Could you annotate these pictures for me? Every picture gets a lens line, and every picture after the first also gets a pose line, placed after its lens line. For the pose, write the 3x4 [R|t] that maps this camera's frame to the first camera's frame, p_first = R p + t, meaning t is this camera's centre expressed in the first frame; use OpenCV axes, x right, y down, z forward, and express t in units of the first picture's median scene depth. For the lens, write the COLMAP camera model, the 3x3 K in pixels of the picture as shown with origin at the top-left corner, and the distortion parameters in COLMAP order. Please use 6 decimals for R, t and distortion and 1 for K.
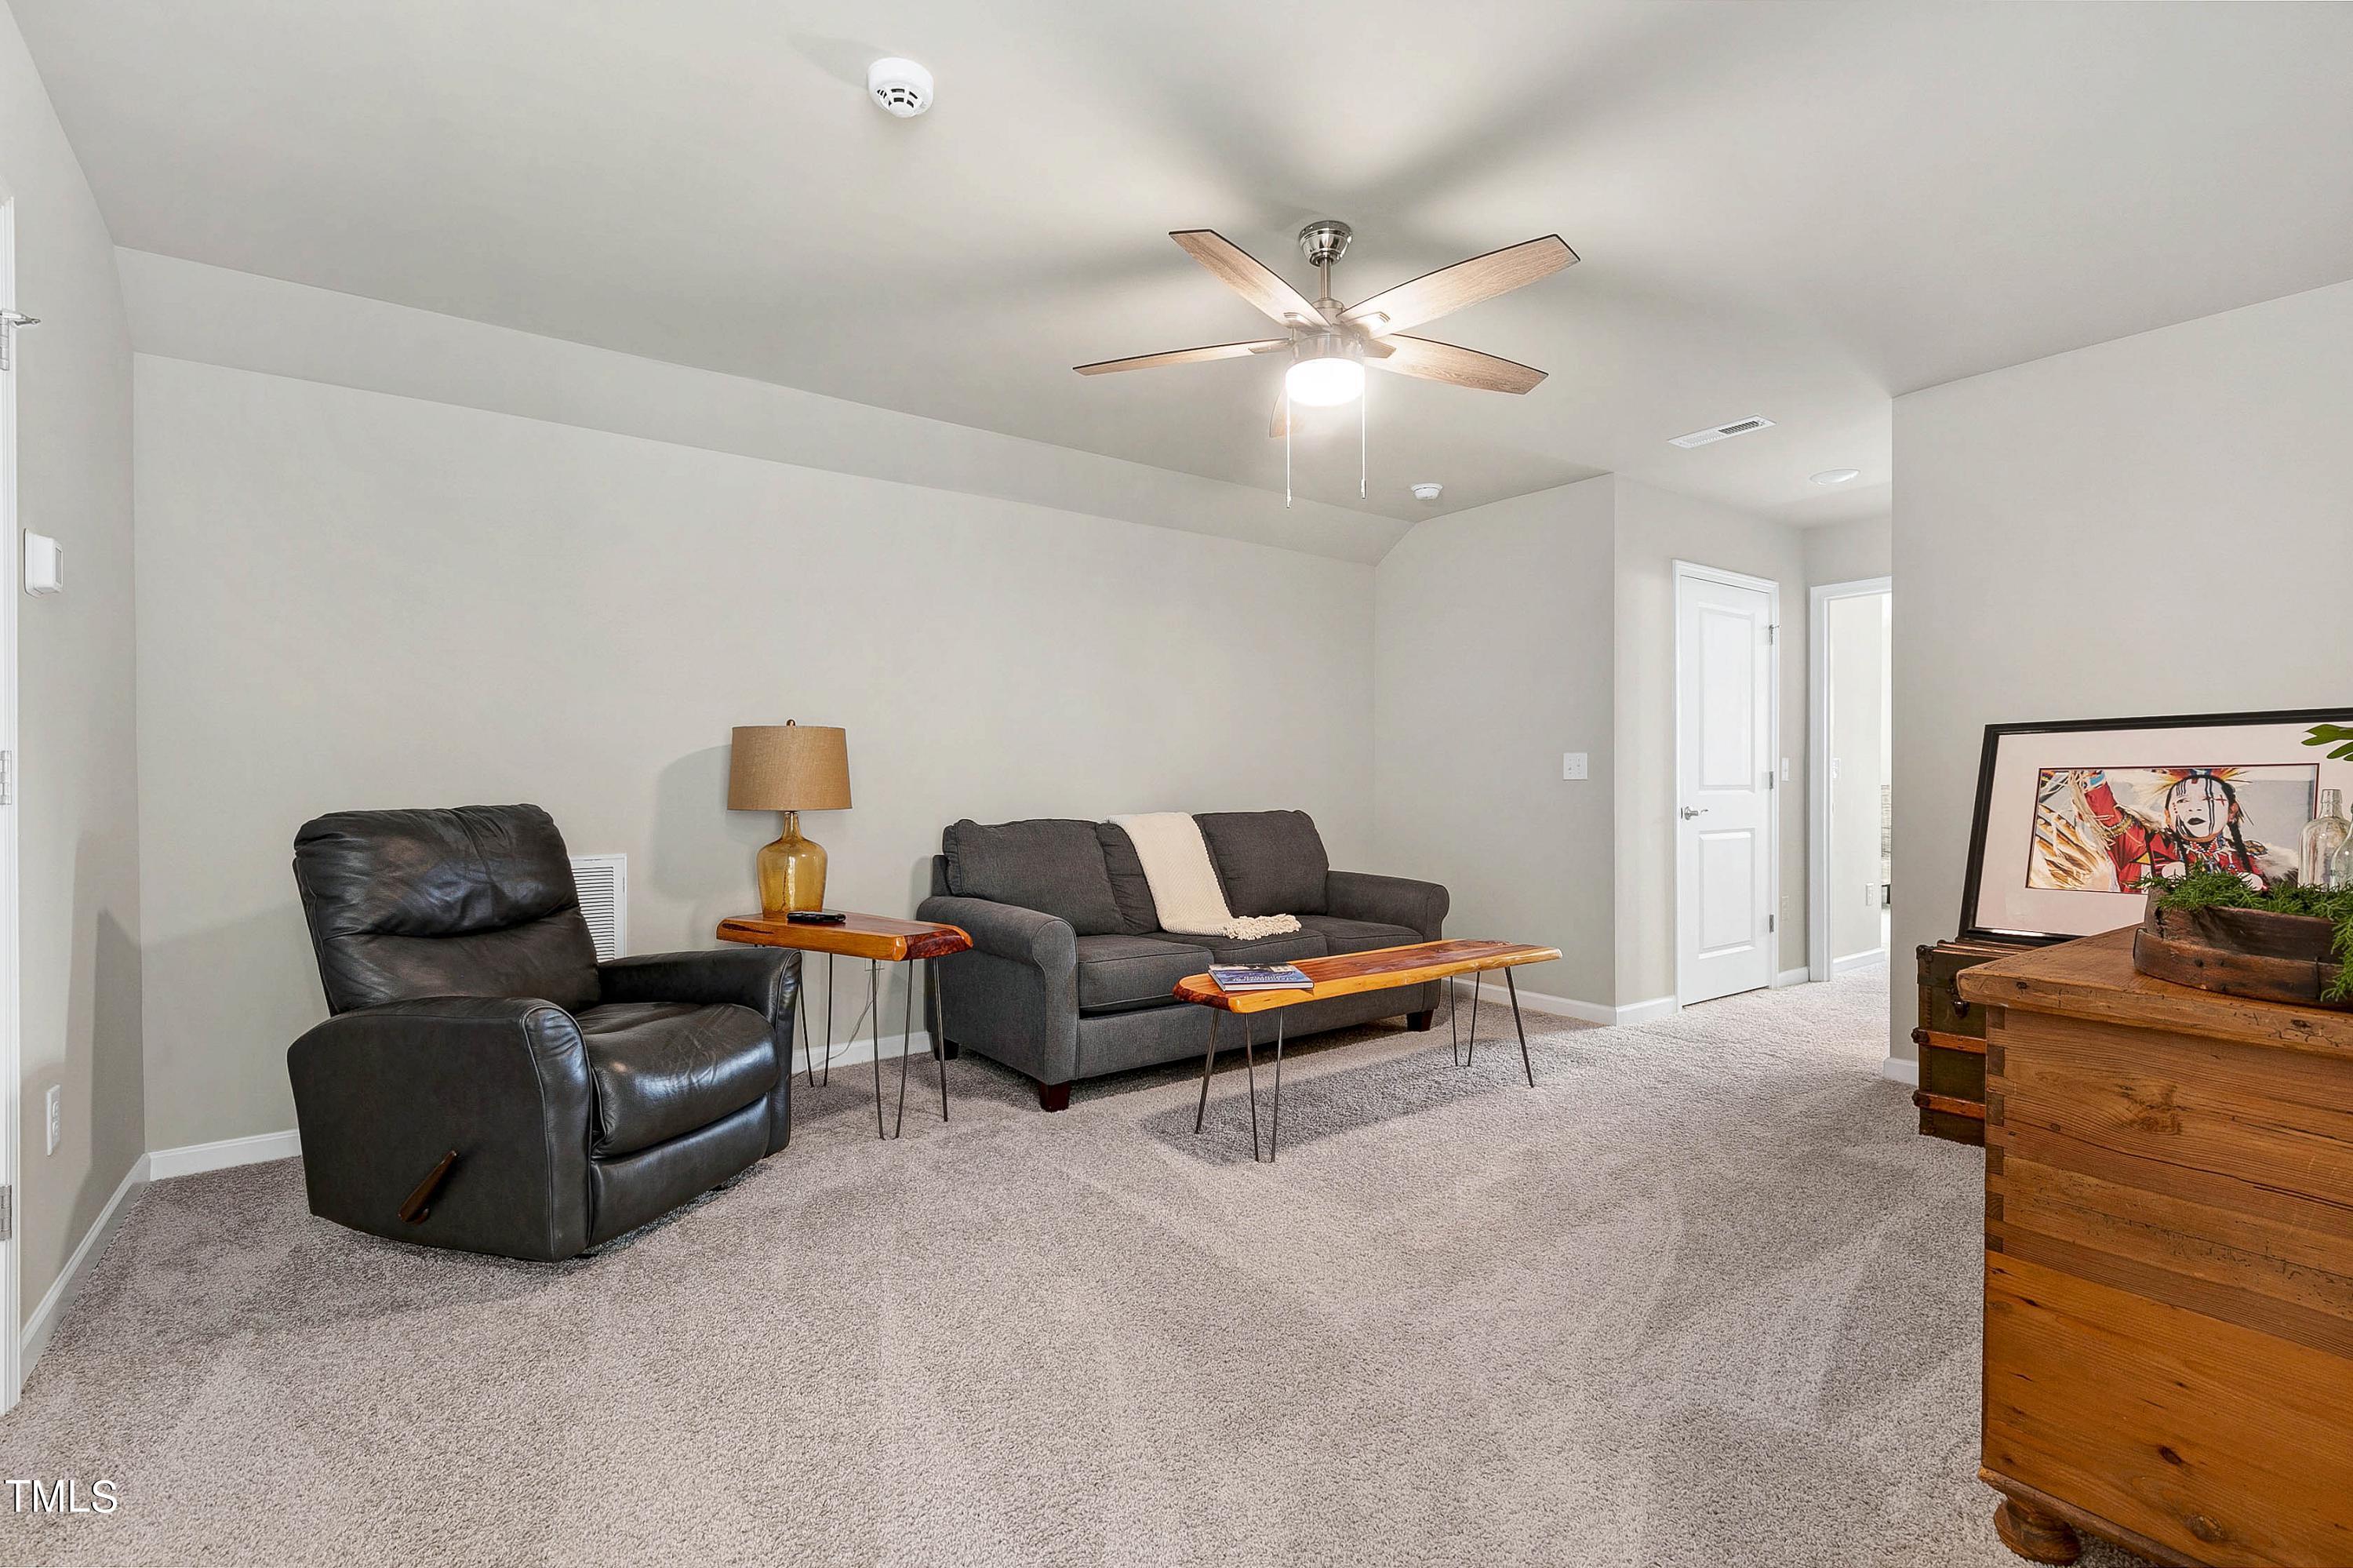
lens RADIAL K [[1074.8, 0, 1176.5], [0, 1074.8, 784.0], [0, 0, 1]] dist [0.001932, 0.000260]
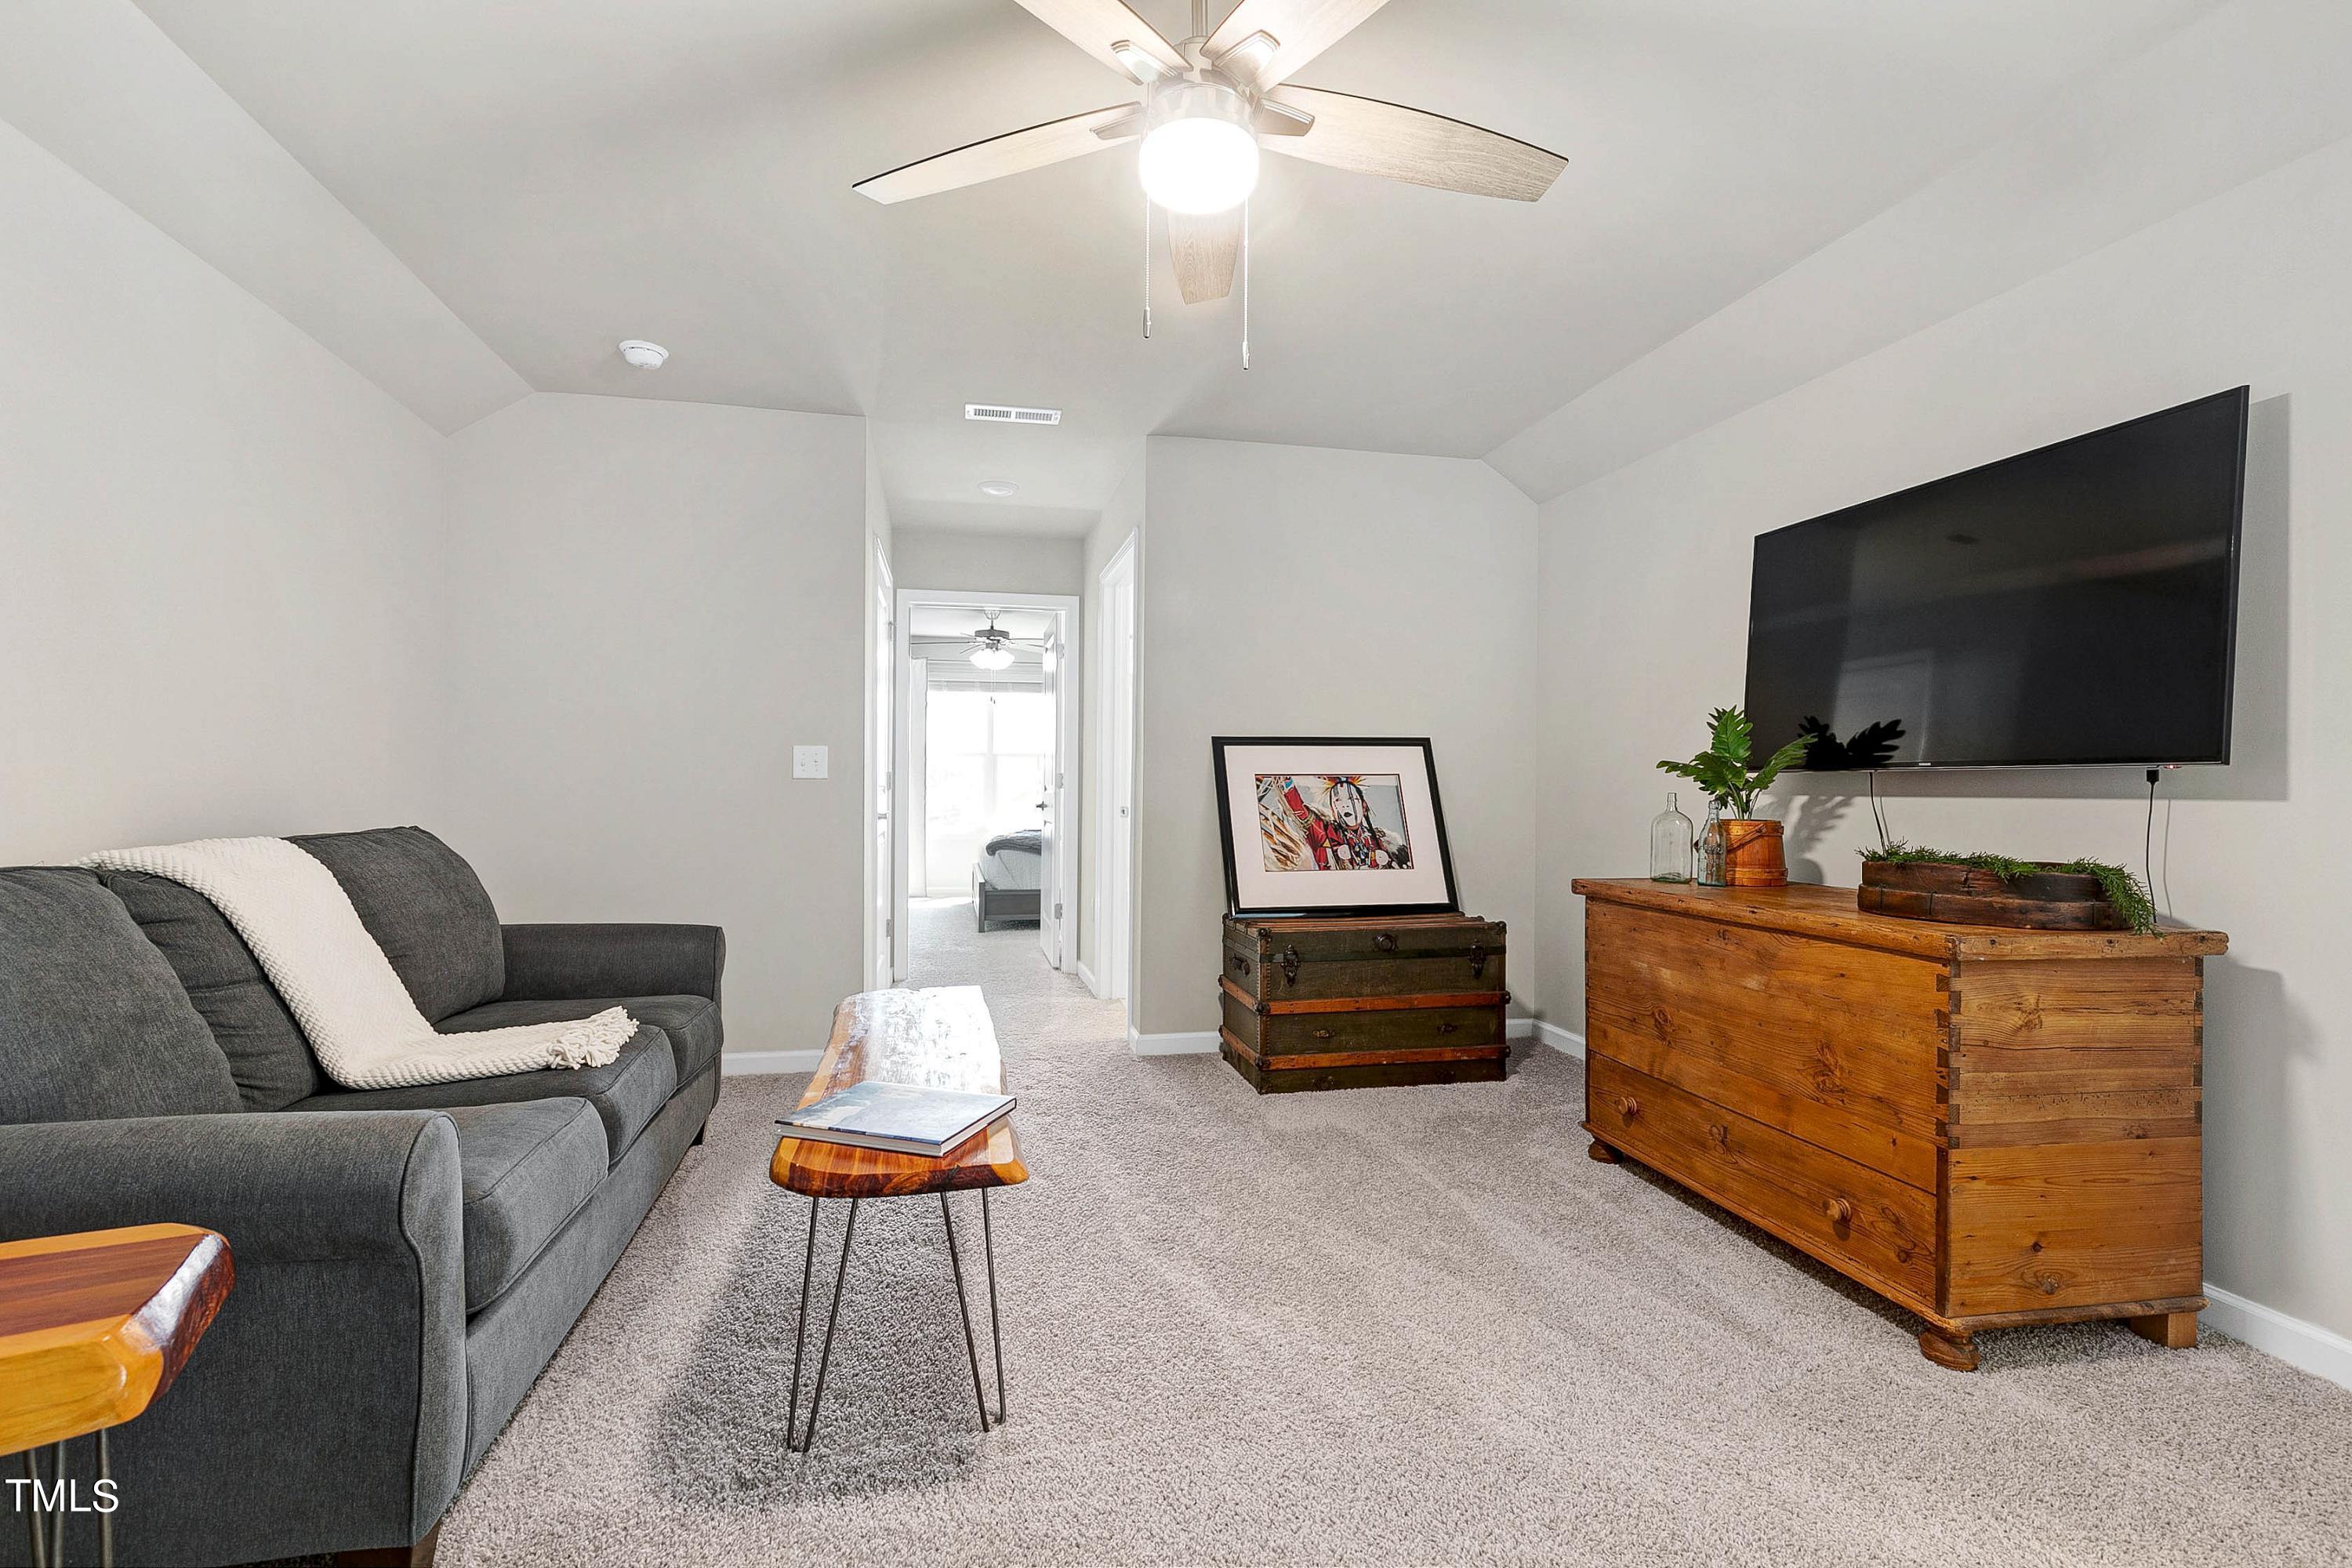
lens RADIAL K [[1074.3, 0, 1176.0], [0, 1074.3, 784.0], [0, 0, 1]] dist [0.001932, 0.000260]
pose [[0.408735, 0.005744, 0.912635, -0.383721], [-0.008336, 0.999962, -0.002560, 0.000670], [-0.912615, -0.006561, 0.408768, 0.618533]]
